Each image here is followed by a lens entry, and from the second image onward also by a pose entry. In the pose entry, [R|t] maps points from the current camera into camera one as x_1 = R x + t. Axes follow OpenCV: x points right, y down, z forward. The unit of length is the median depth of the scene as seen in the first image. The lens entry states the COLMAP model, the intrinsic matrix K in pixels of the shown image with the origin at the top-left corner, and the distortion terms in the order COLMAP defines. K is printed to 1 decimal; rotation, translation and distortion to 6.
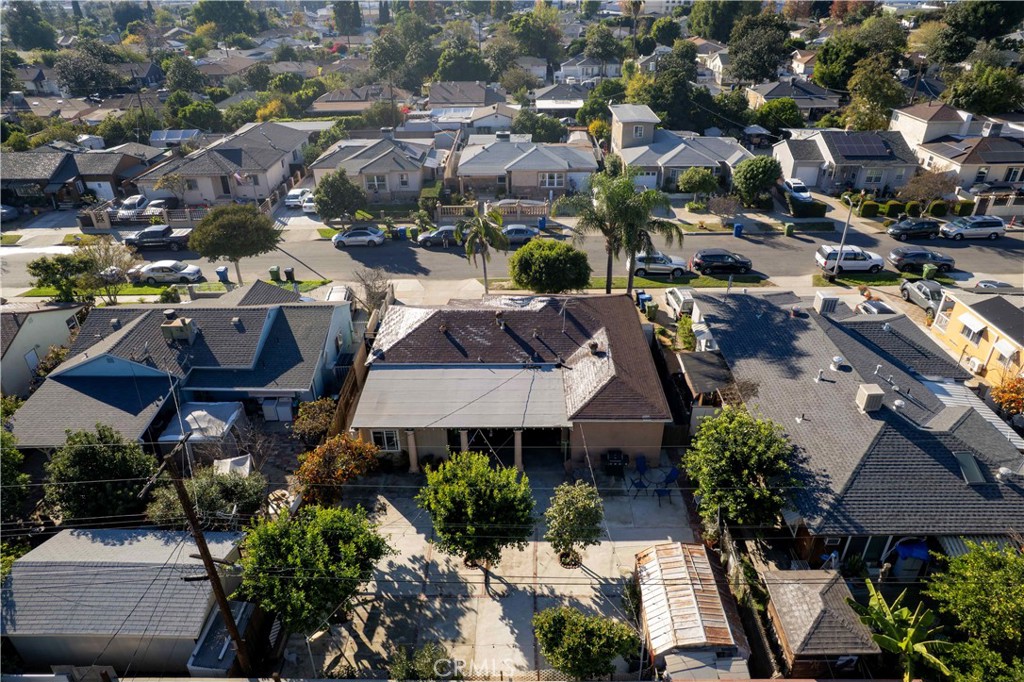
lens RADIAL K [[658.9, 0, 512.0], [0, 658.9, 341.0], [0, 0, 1]] dist [-0.029946, 0.001640]
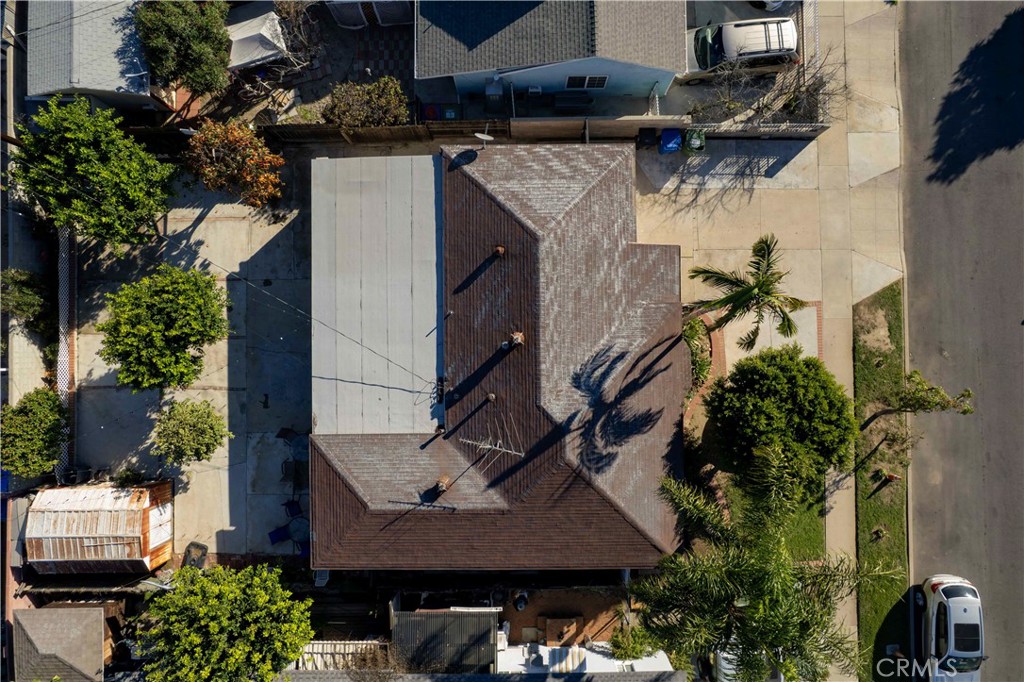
lens RADIAL K [[658.9, 0, 512.0], [0, 658.9, 341.0], [0, 0, 1]] dist [-0.029946, 0.001640]
pose [[0.022768, 0.999727, -0.005196, -0.018615], [-0.477216, 0.015434, 0.878650, -0.718627], [0.878491, -0.017525, 0.477437, 0.890162]]
